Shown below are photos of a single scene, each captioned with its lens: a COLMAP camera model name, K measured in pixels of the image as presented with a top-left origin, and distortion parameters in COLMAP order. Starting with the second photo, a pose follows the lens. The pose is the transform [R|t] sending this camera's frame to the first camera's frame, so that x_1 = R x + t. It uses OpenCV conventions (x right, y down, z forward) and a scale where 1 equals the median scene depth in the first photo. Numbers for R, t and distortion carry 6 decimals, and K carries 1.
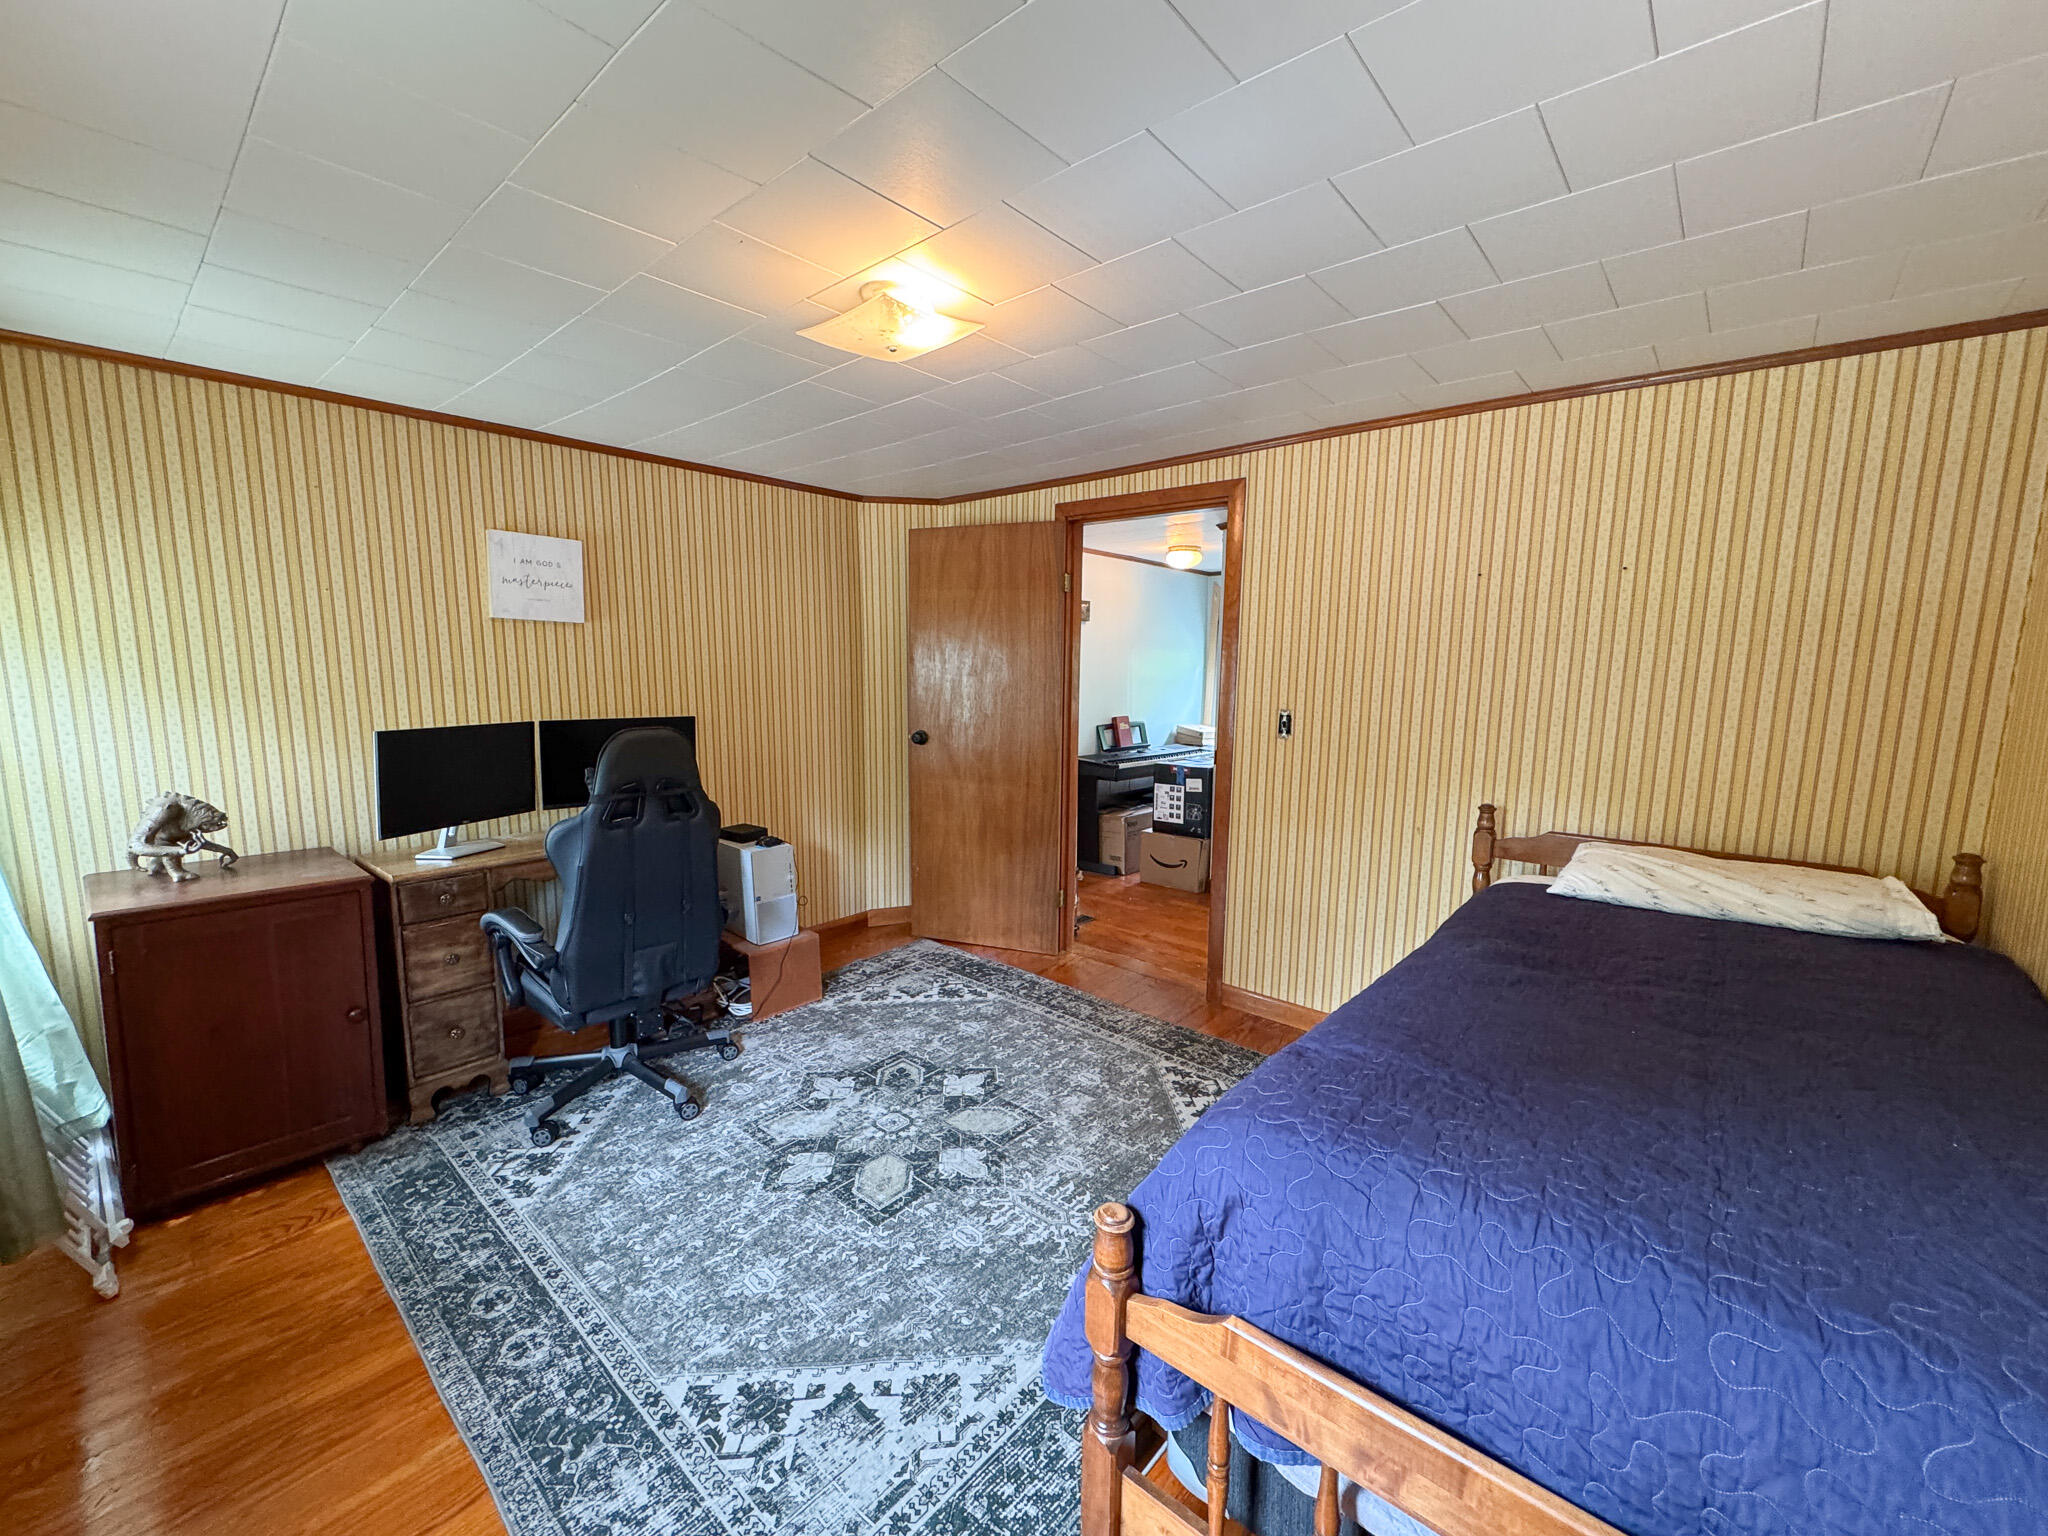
lens RADIAL K [[828.9, 0, 1020.4], [0, 828.9, 777.3], [0, 0, 1]] dist [-0.002764, 0.000393]
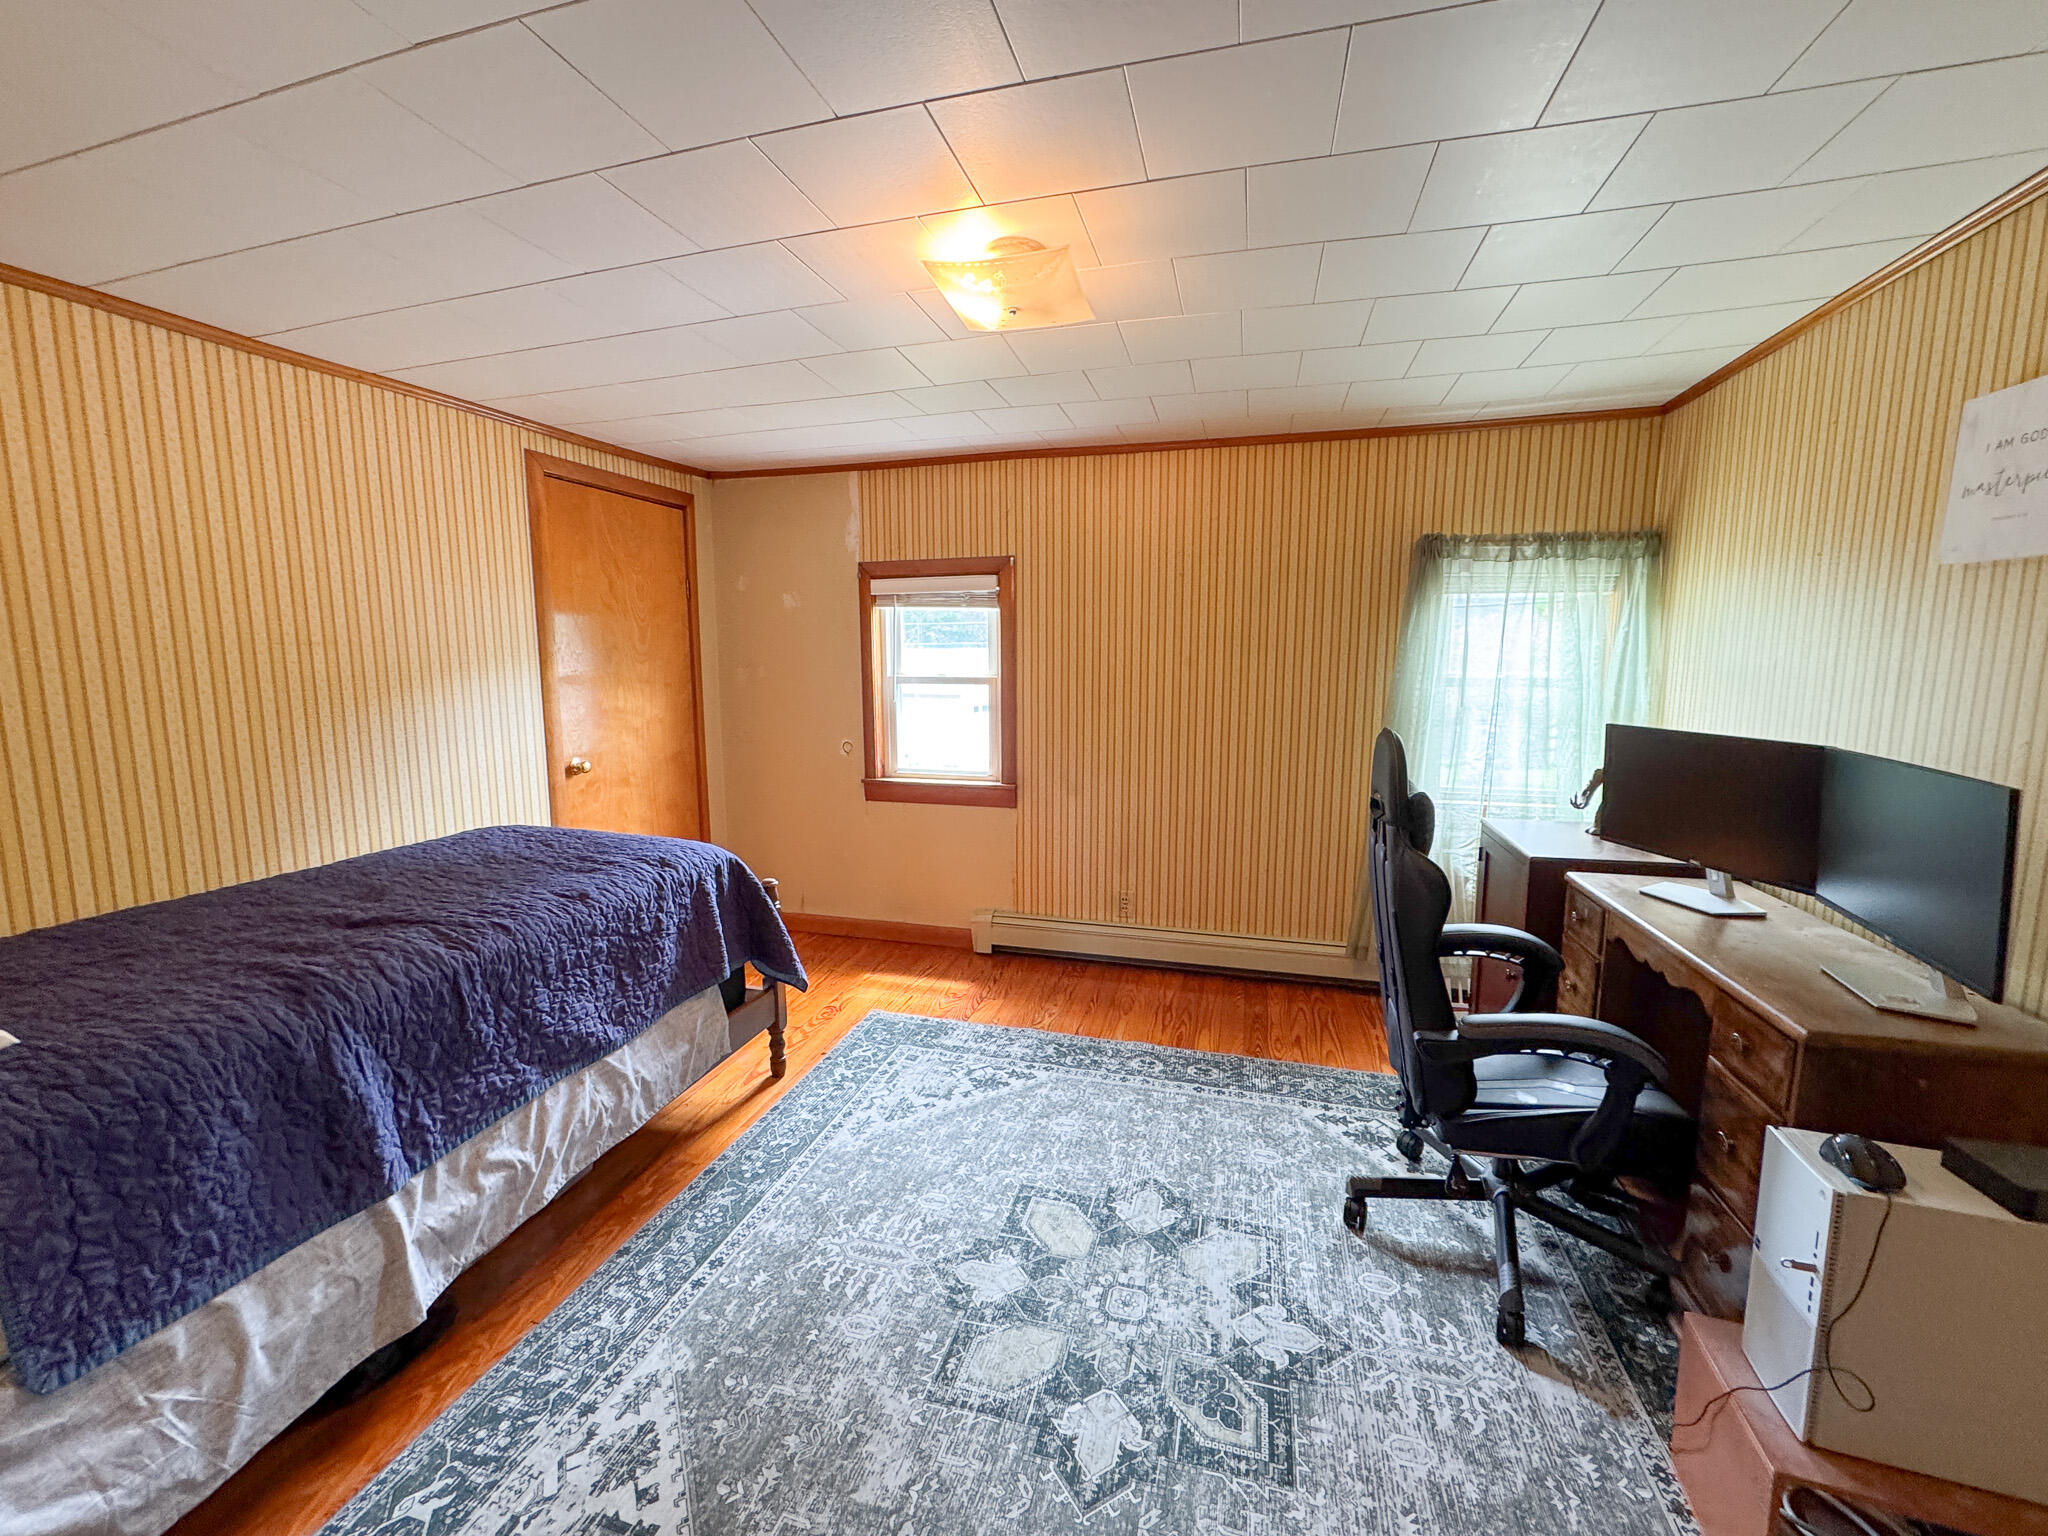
lens RADIAL K [[828.9, 0, 1013.9], [0, 828.9, 766.0], [0, 0, 1]] dist [-0.002764, 0.000393]
pose [[-0.907408, 0.055041, -0.416631, 0.214242], [-0.057211, 0.965978, 0.252219, -0.206924], [0.416339, 0.252701, -0.873387, 1.567719]]
